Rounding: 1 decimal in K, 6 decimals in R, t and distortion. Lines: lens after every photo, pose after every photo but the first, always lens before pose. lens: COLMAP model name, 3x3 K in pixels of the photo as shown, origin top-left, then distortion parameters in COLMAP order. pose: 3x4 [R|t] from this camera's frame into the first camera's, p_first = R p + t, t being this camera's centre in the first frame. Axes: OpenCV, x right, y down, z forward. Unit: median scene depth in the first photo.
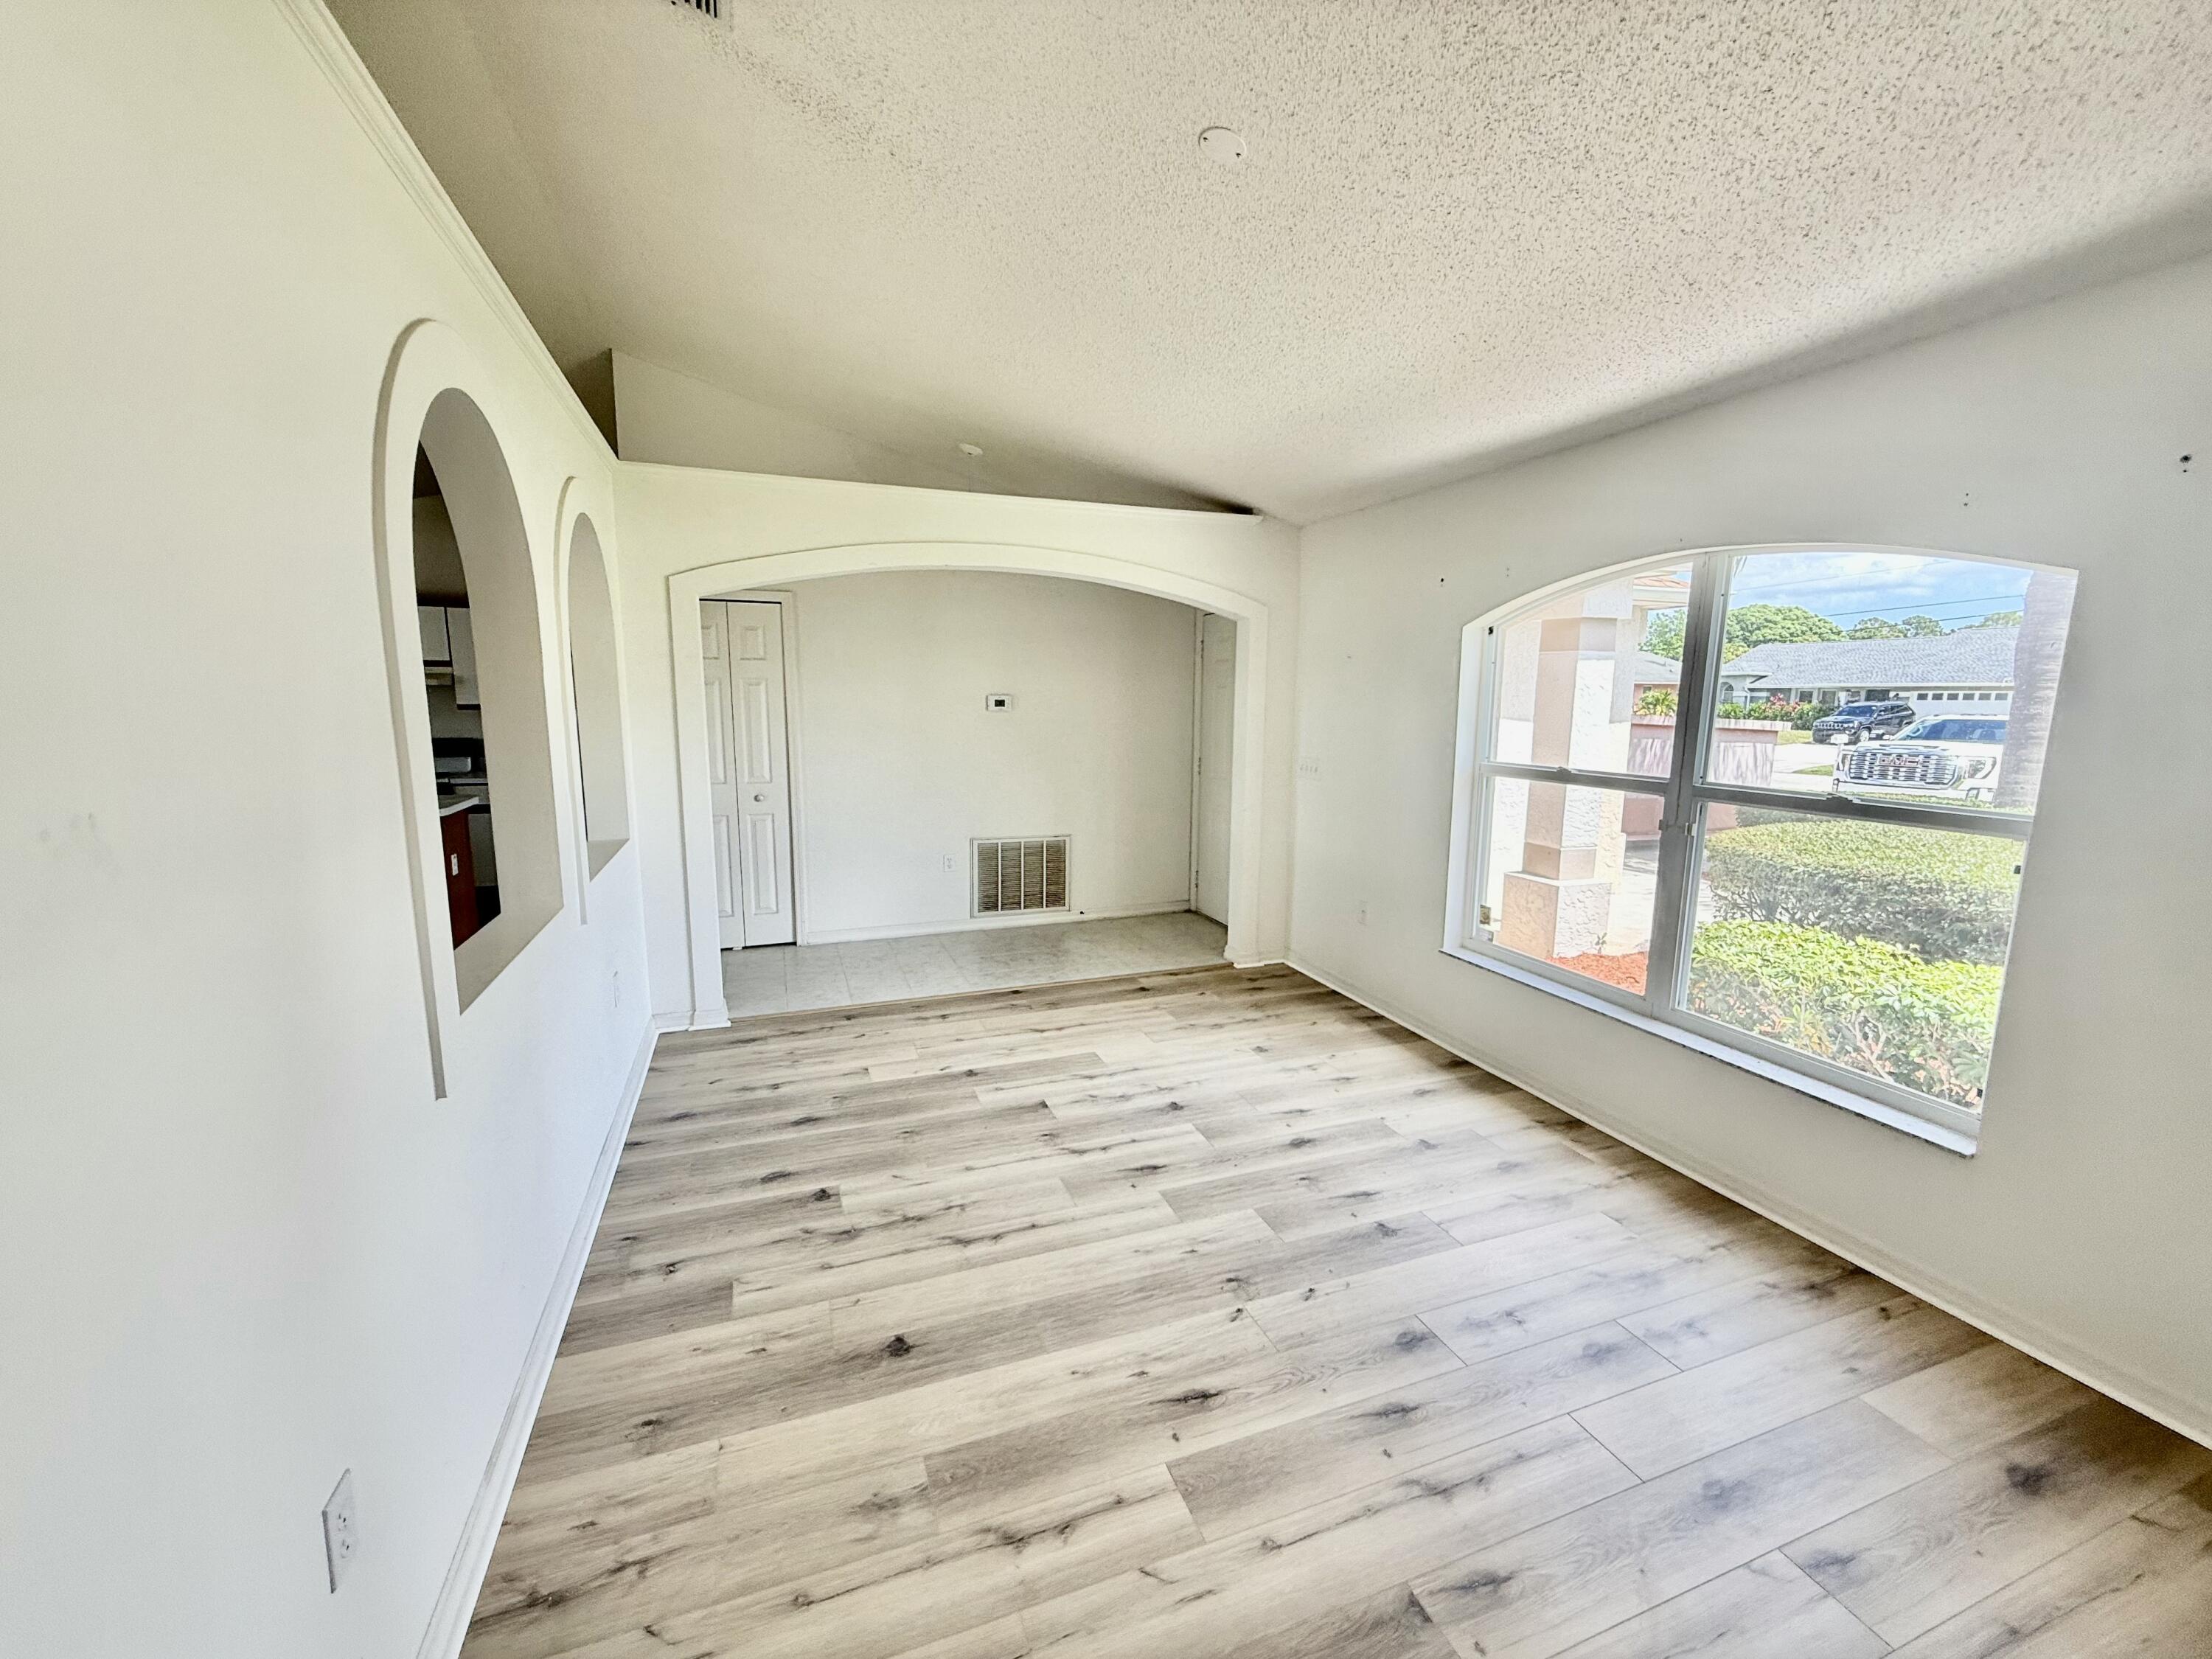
lens RADIAL K [[884.6, 0, 1102.2], [0, 884.6, 839.0], [0, 0, 1]] dist [-0.000219, 0.000122]
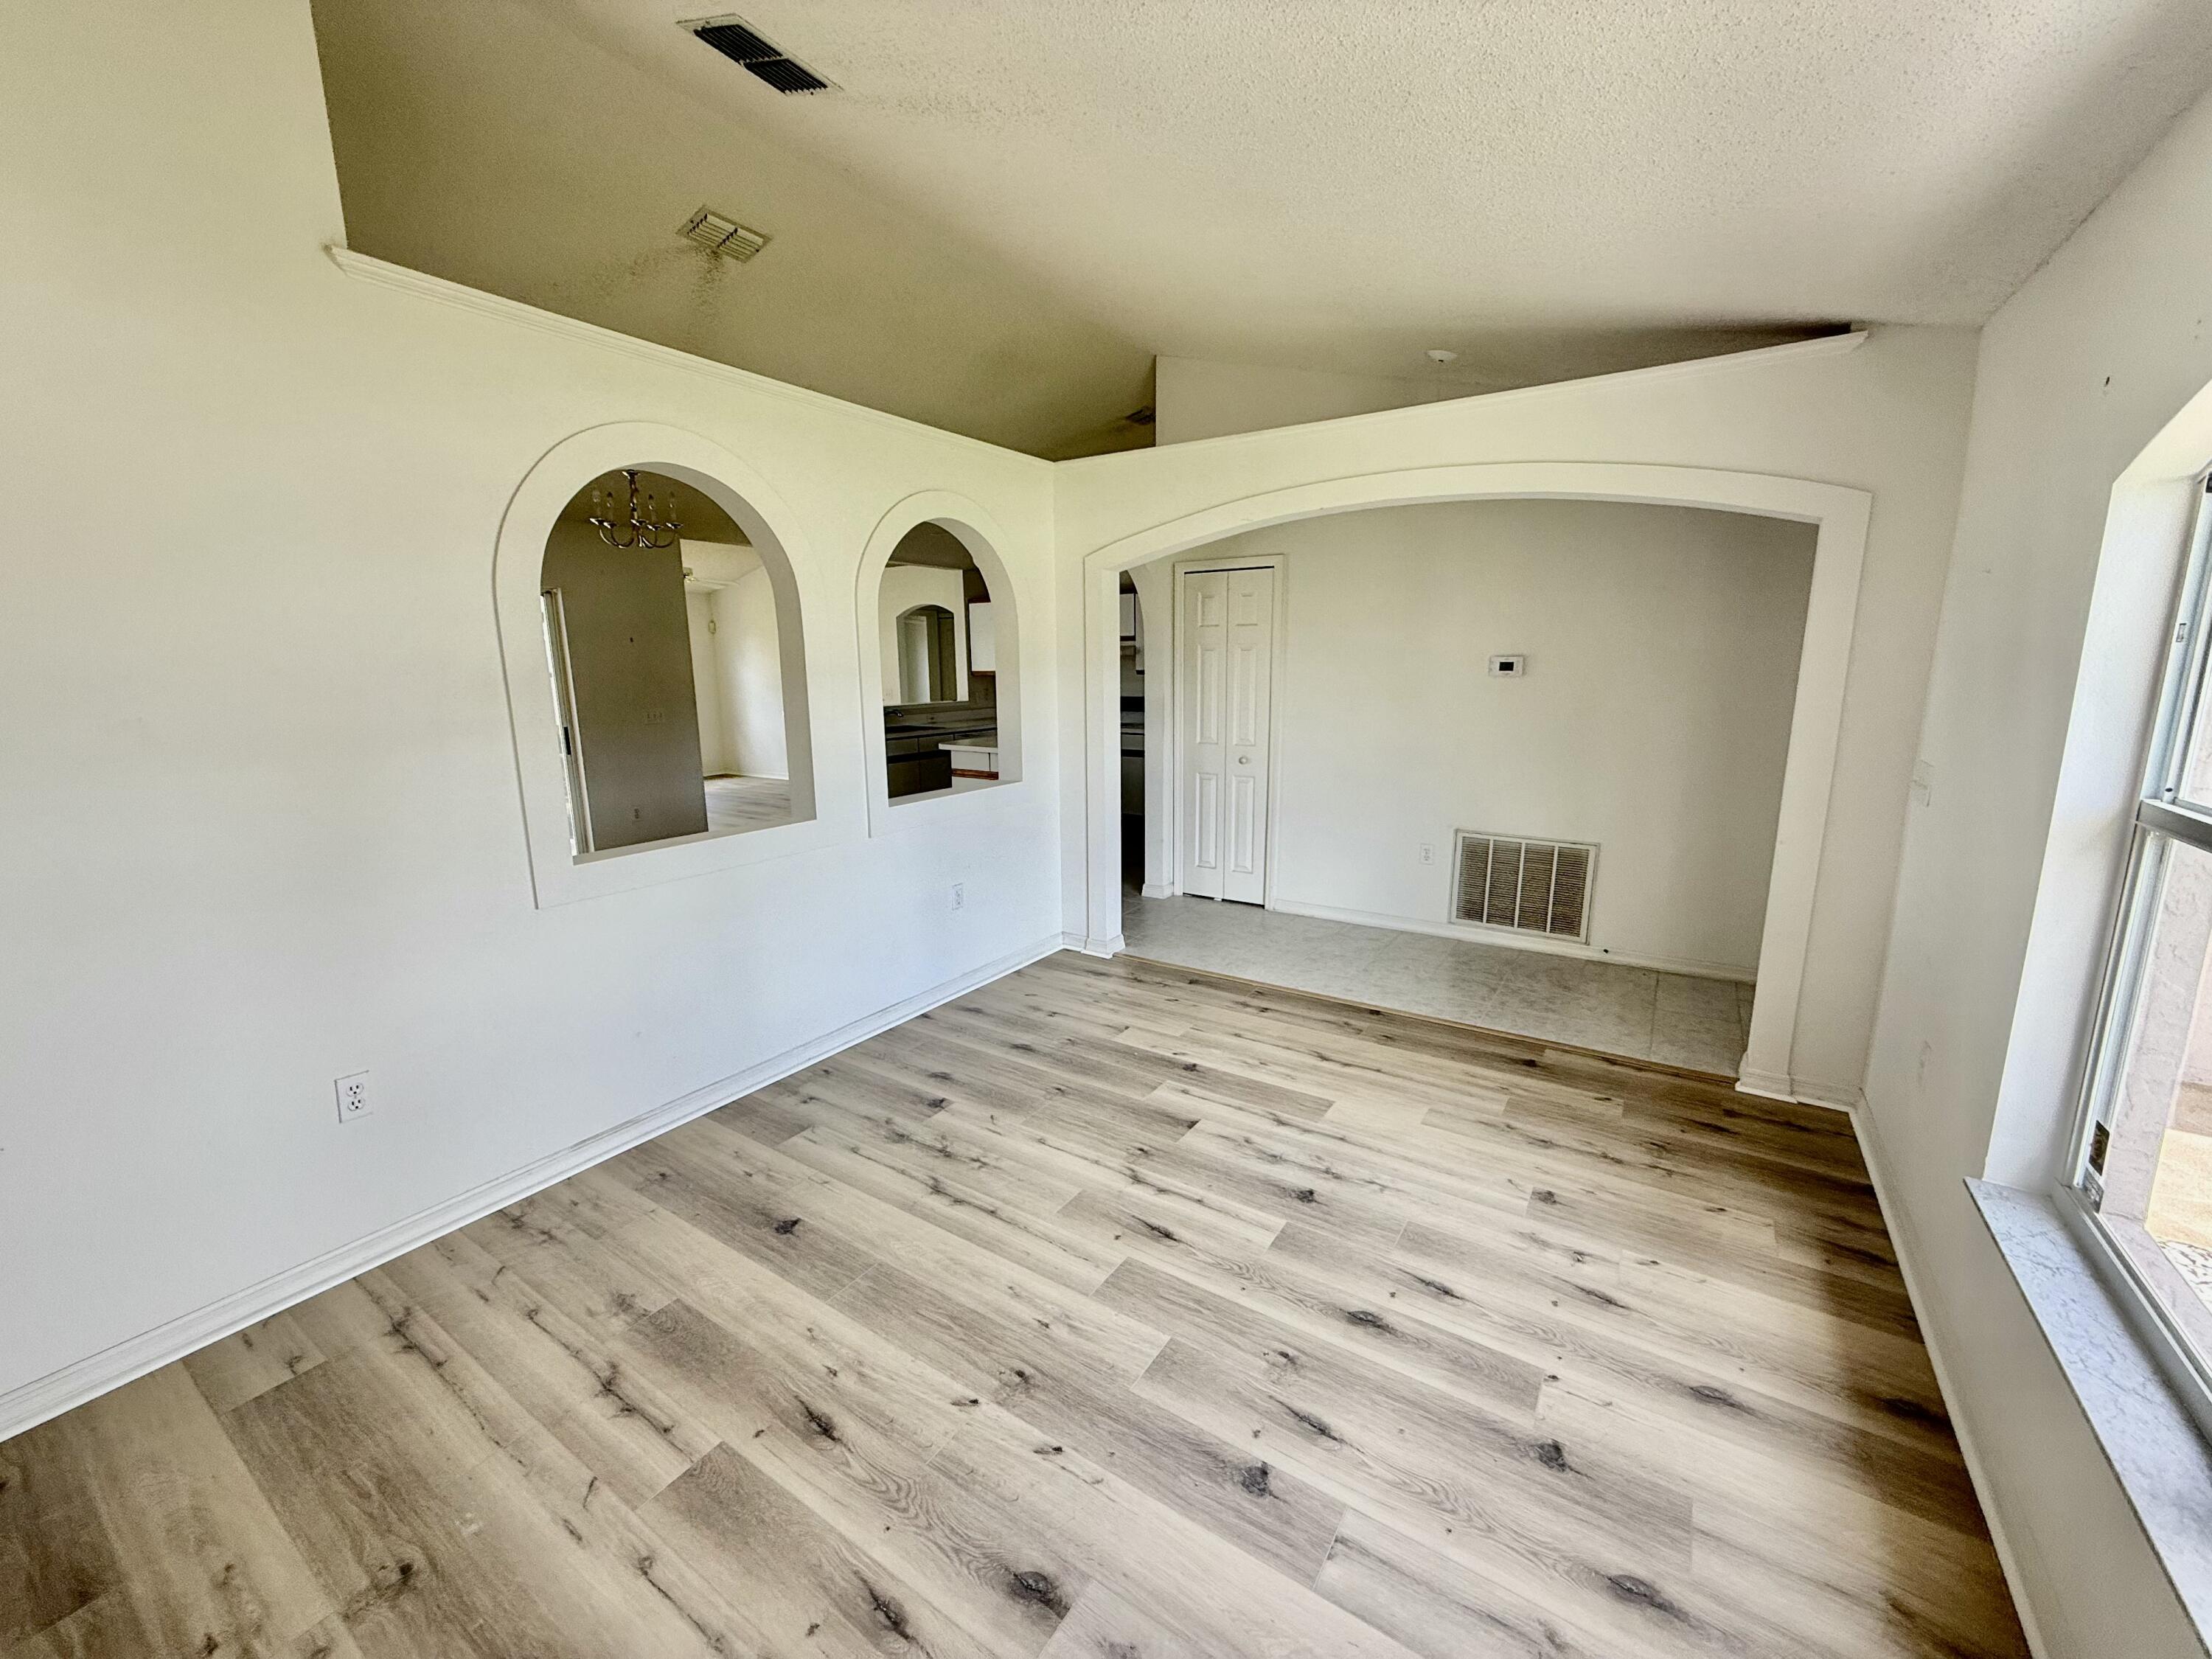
lens RADIAL K [[884.6, 0, 1097.5], [0, 884.6, 835.8], [0, 0, 1]] dist [-0.000219, 0.000122]
pose [[0.587008, 0.145735, -0.796356, 0.640564], [-0.117282, 0.988596, 0.094465, -0.067499], [0.801041, 0.037946, 0.597406, 0.456831]]
